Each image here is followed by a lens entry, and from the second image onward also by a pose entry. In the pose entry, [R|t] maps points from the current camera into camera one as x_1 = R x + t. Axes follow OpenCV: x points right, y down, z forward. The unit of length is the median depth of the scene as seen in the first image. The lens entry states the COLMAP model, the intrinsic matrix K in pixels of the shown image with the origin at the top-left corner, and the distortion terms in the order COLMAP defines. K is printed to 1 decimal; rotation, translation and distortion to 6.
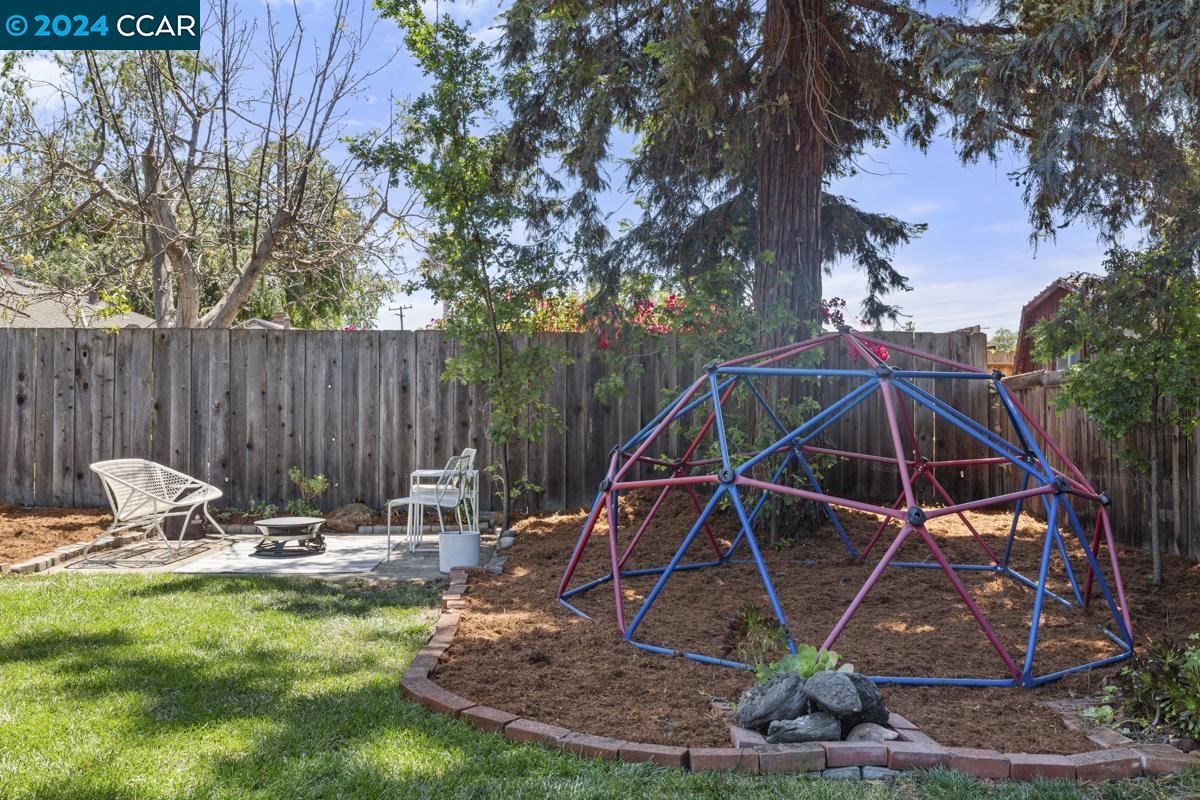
lens RADIAL K [[1075.1, 0, 599.5], [0, 1075.1, 399.2], [0, 0, 1]] dist [0.004343, 0.005245]
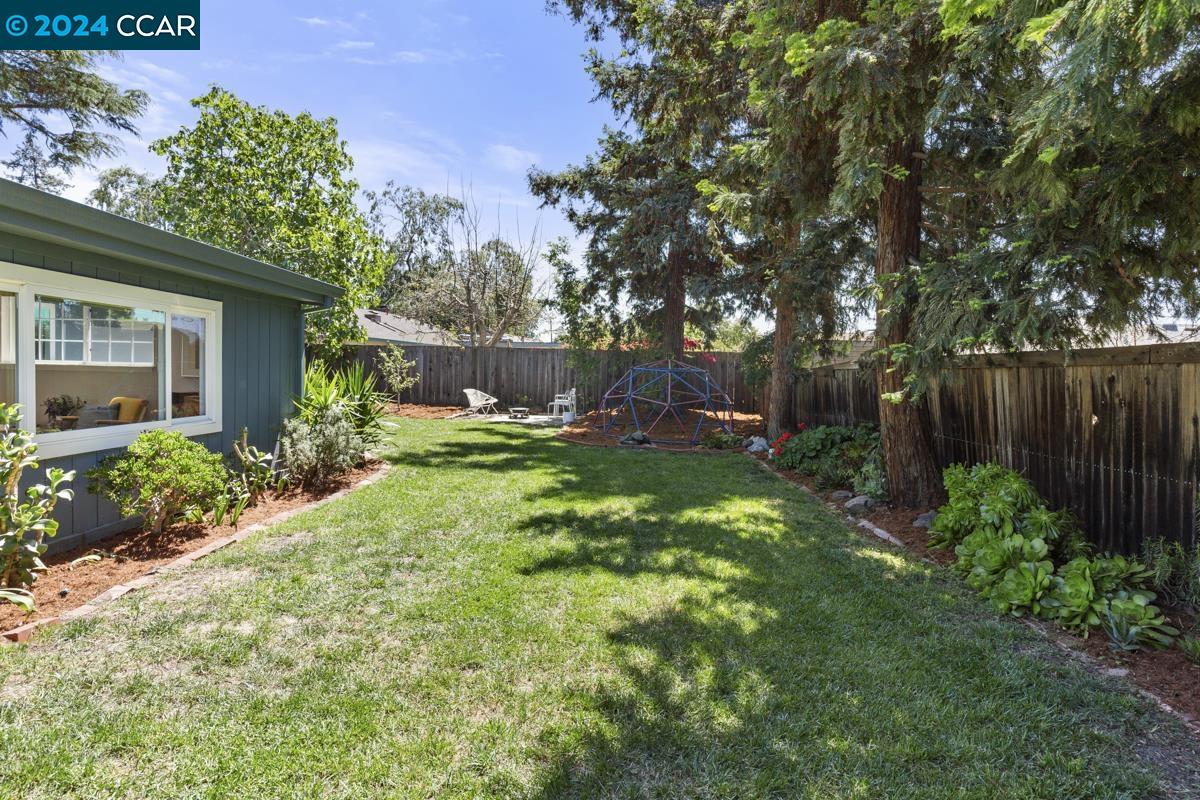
lens RADIAL K [[603.3, 0, 602.7], [0, 603.3, 397.5], [0, 0, 1]] dist [0.003275, -0.000185]
pose [[0.995280, 0.021698, -0.094587, 0.131025], [-0.016309, 0.998219, 0.057379, -0.029546], [0.095664, -0.055566, 0.993862, -0.744581]]
